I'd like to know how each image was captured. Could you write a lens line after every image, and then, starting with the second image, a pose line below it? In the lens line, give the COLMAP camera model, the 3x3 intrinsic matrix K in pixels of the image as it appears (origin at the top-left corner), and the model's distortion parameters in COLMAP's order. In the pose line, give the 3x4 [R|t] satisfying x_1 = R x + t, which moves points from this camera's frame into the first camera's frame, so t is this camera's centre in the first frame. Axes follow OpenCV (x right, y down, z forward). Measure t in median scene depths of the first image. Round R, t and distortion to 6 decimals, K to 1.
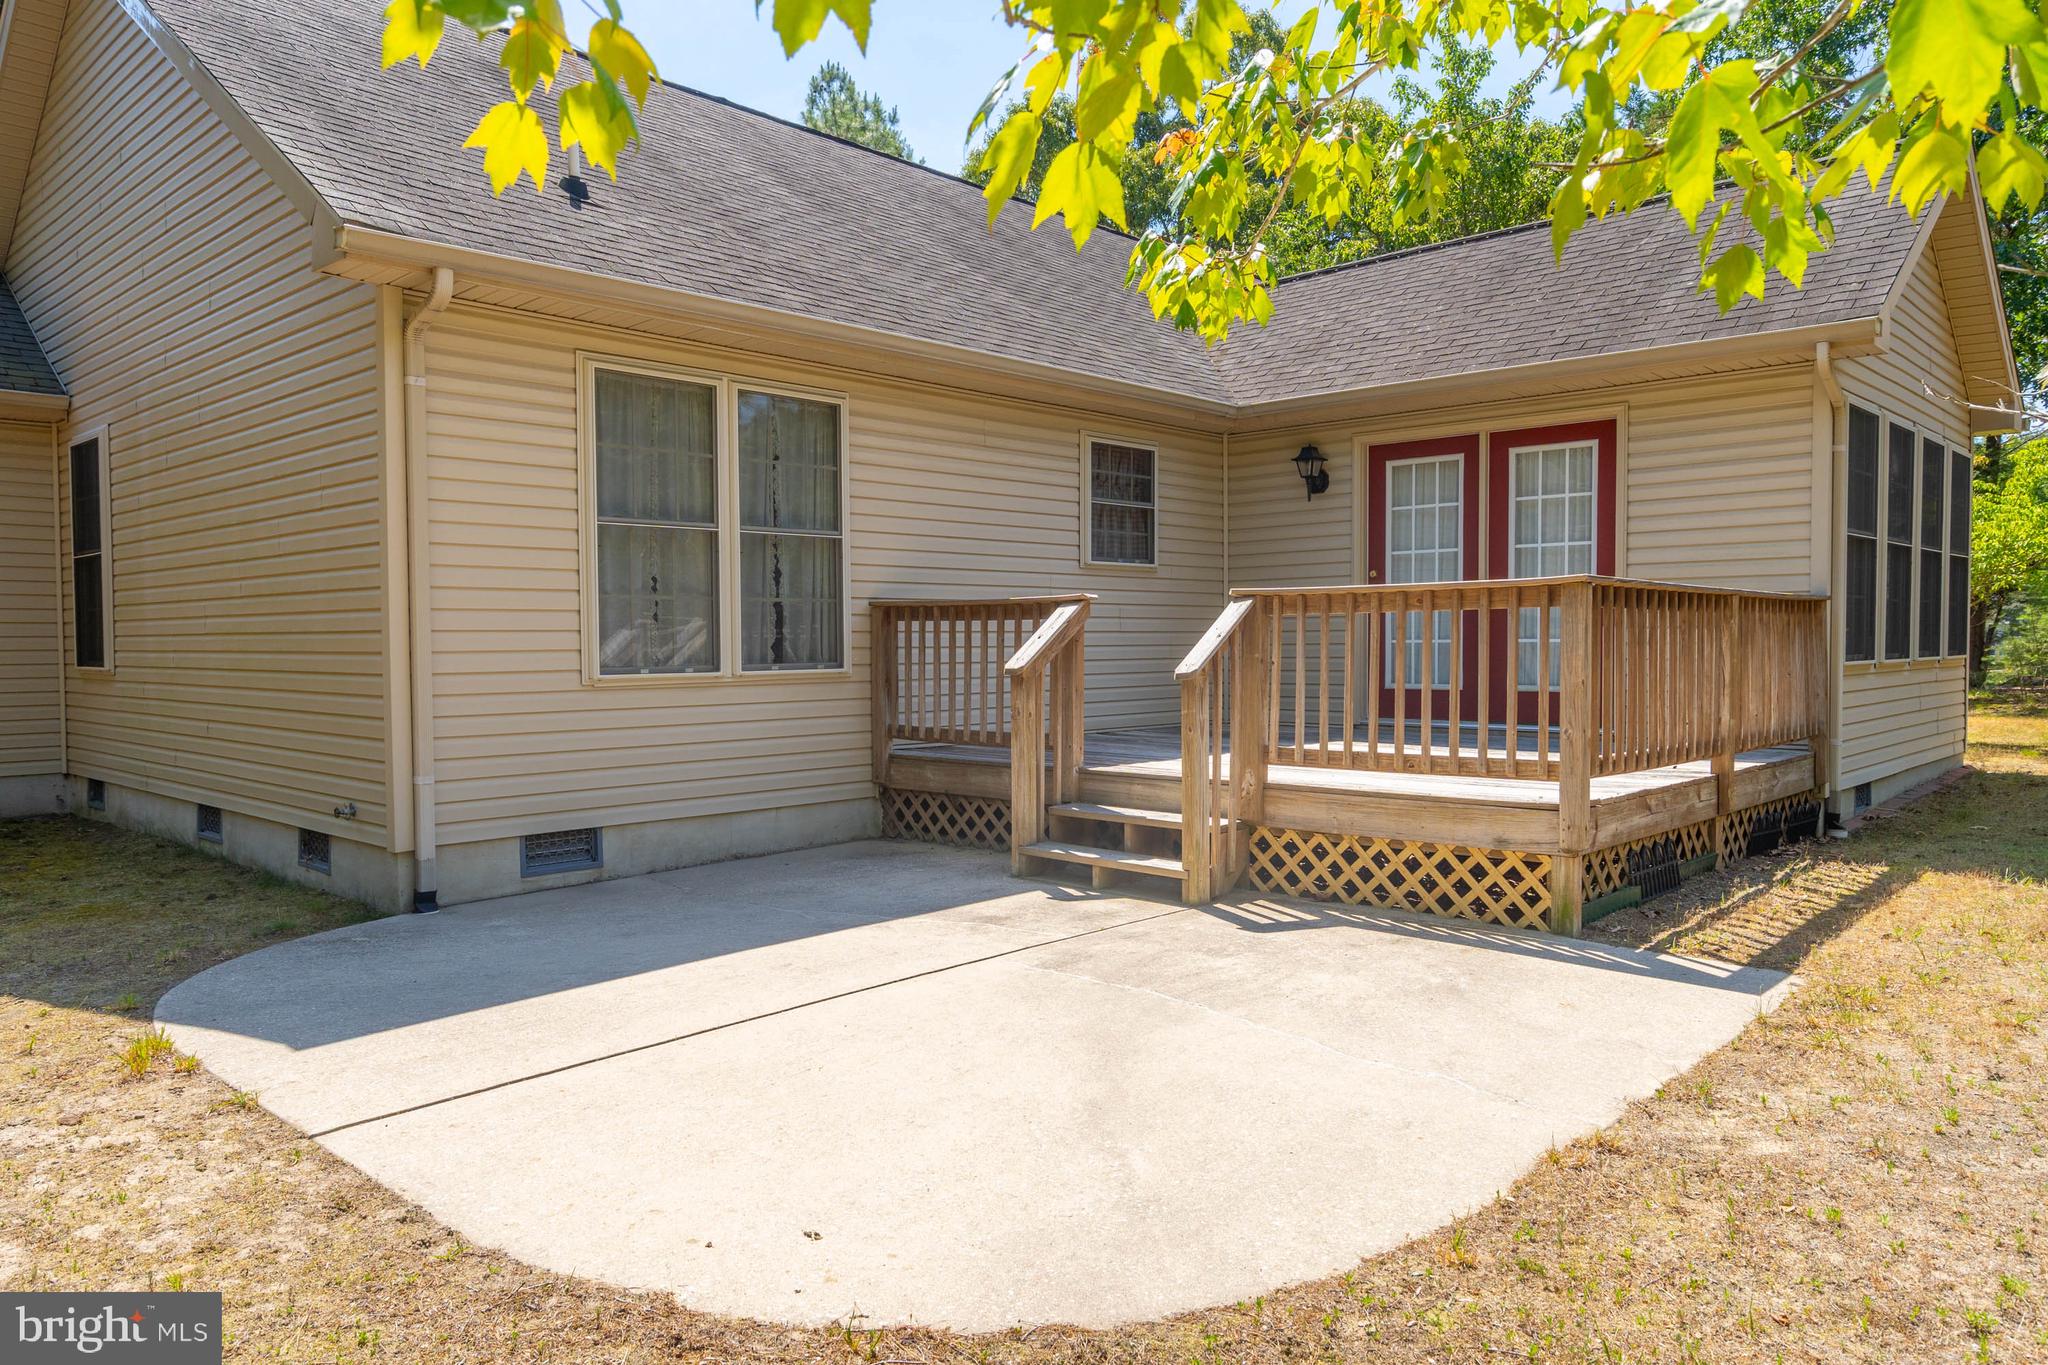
lens RADIAL K [[1397.0, 0, 1024.0], [0, 1397.0, 682.5], [0, 0, 1]] dist [0.000715, 0.001990]
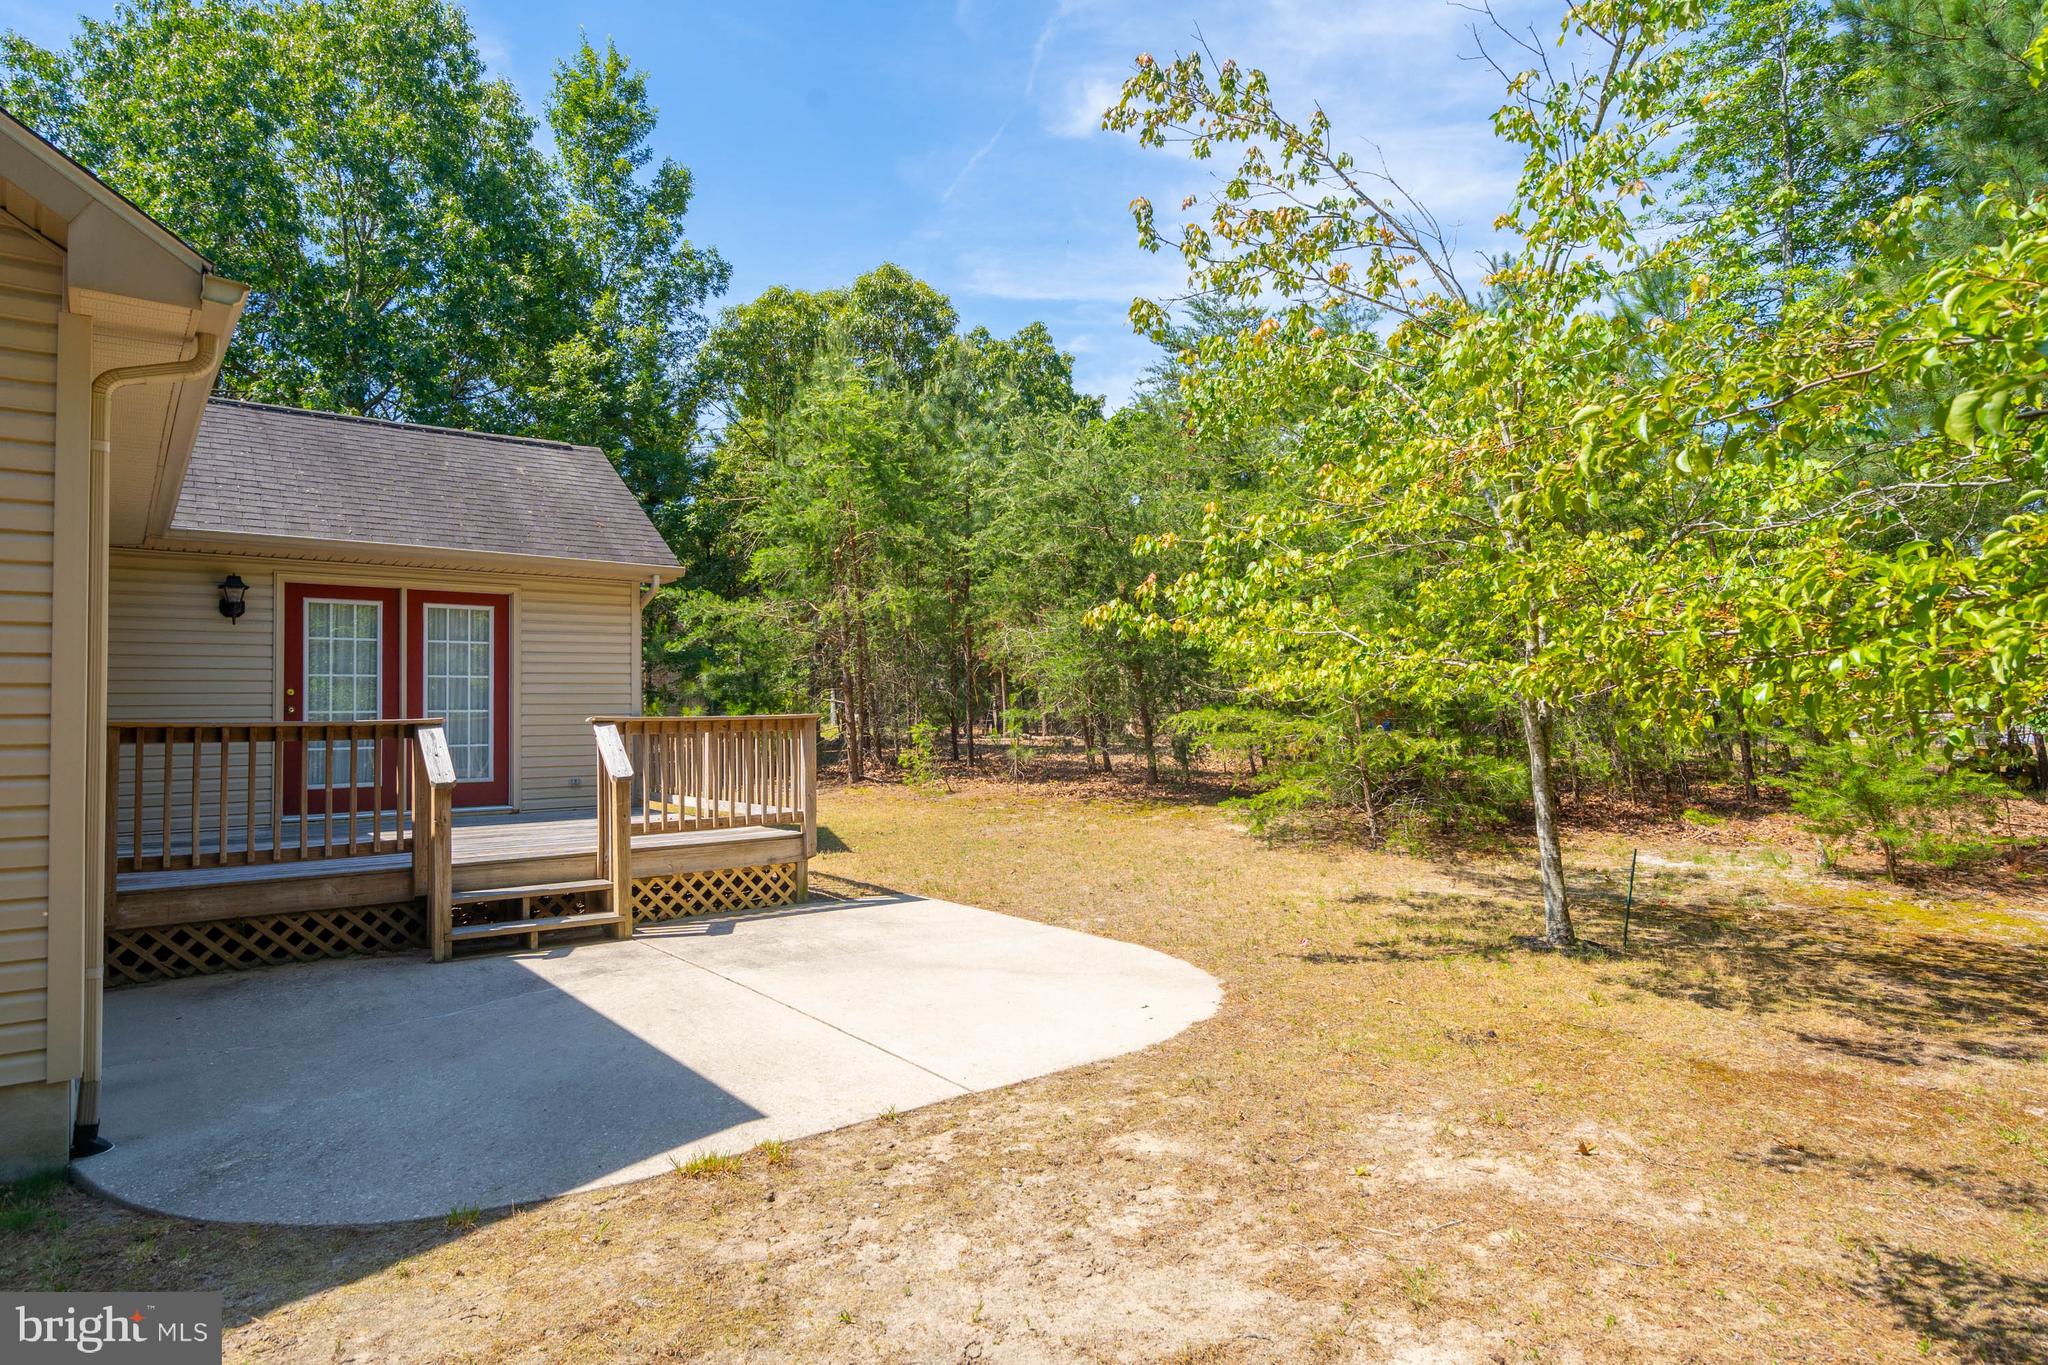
lens RADIAL K [[1147.6, 0, 1024.0], [0, 1147.6, 682.5], [0, 0, 1]] dist [-0.000064, -0.000080]
pose [[0.144559, 0.027927, 0.989102, -0.899616], [0.039346, 0.998649, -0.033947, -0.042684], [-0.988714, 0.043825, 0.143264, 0.376016]]
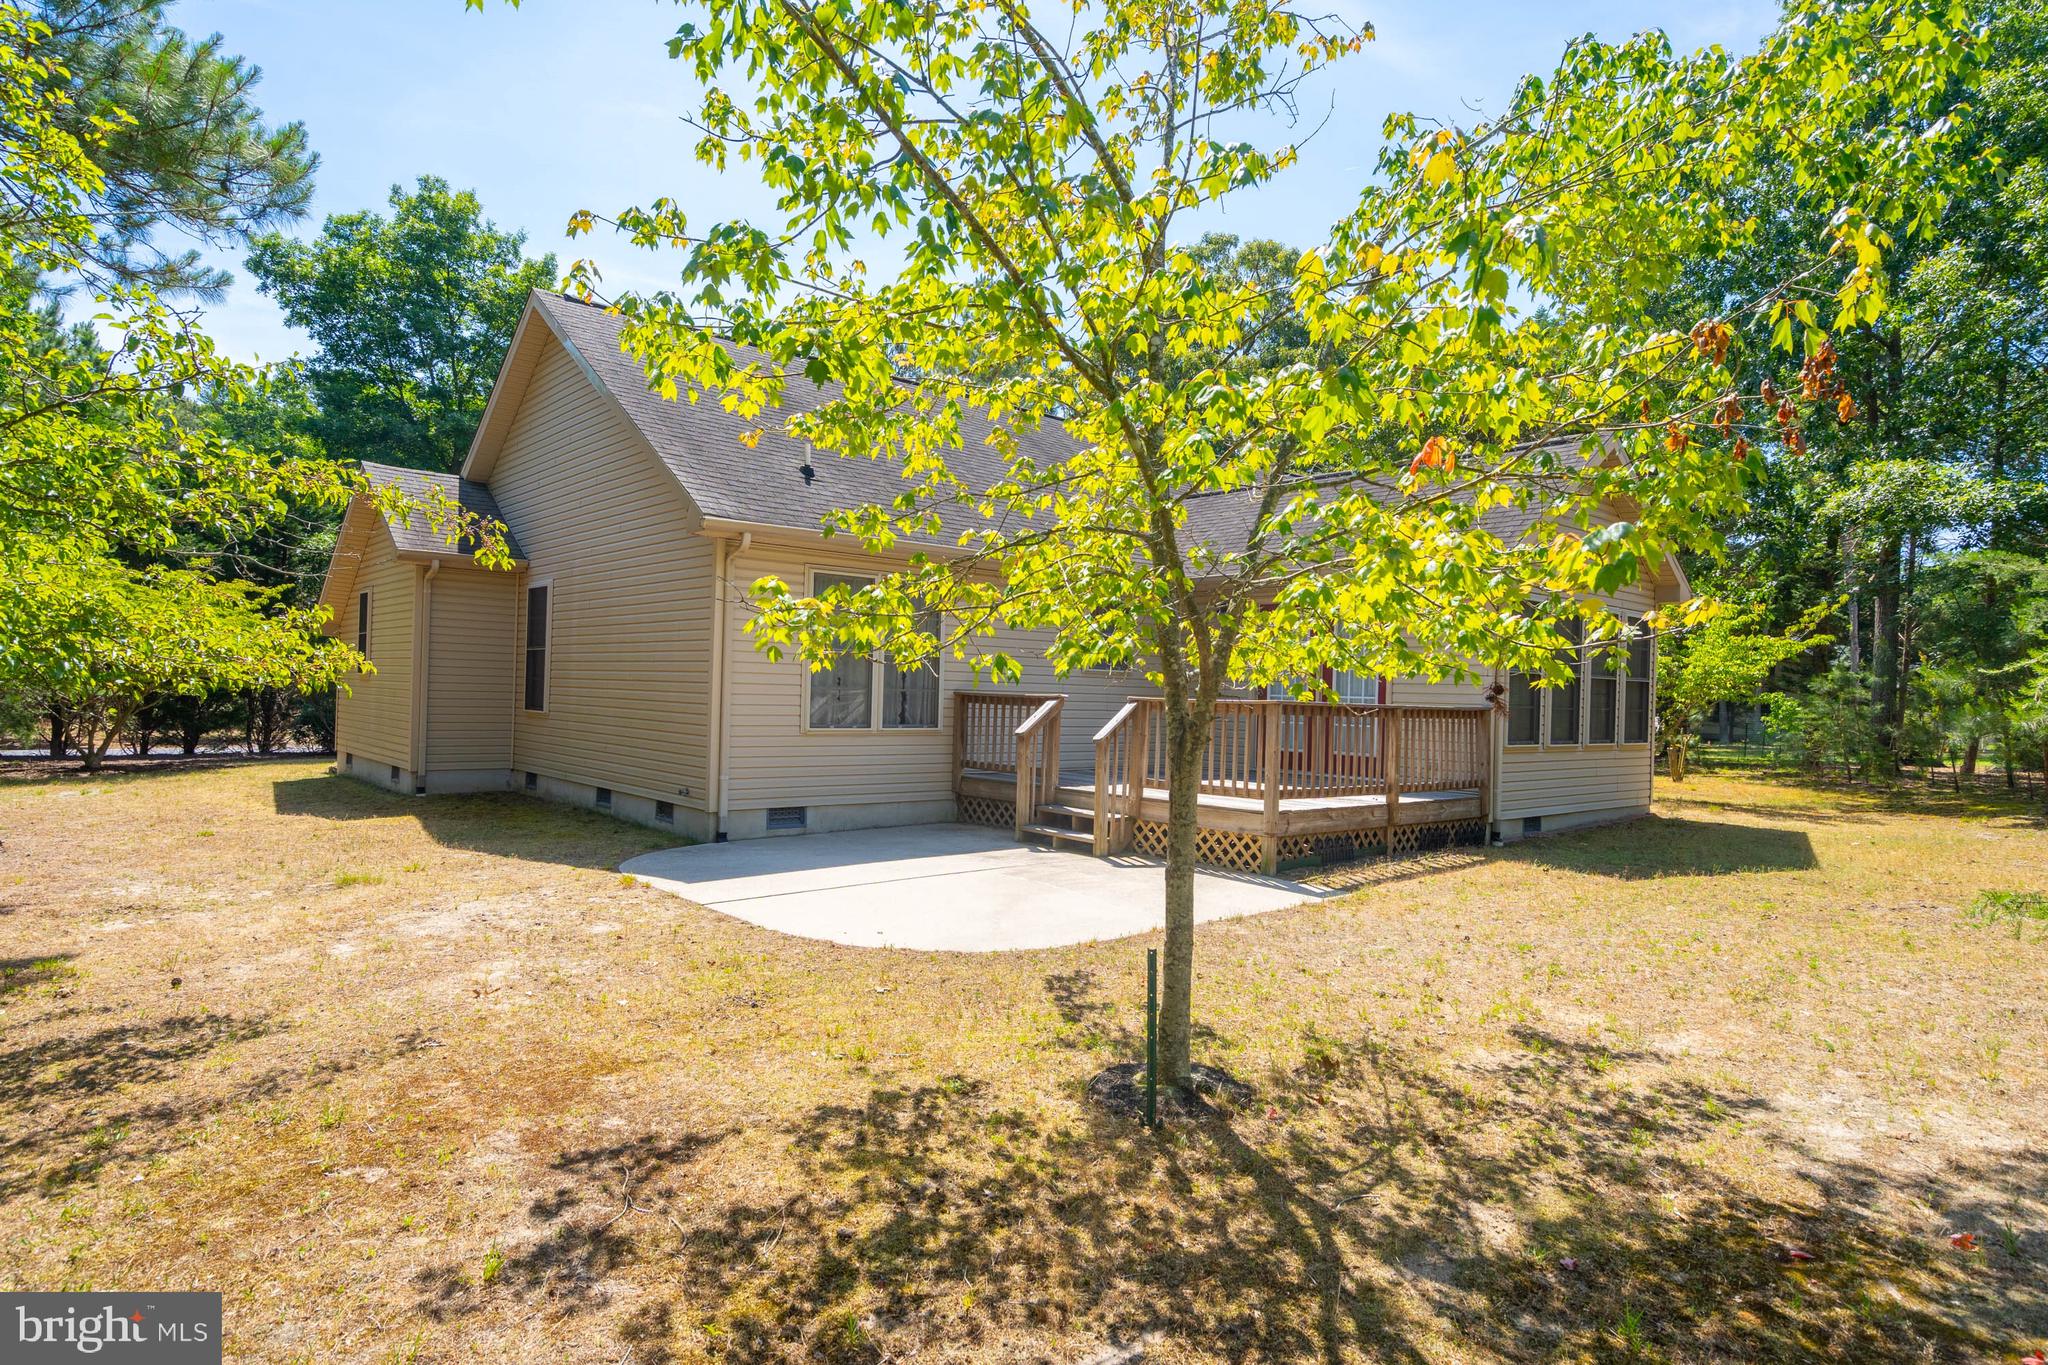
lens RADIAL K [[1147.6, 0, 1024.0], [0, 1147.6, 682.5], [0, 0, 1]] dist [-0.000064, -0.000080]
pose [[0.994505, 0.033250, -0.099269, 0.153586], [-0.037172, 0.998589, -0.037925, -0.019725], [0.097868, 0.041406, 0.994338, -0.575991]]
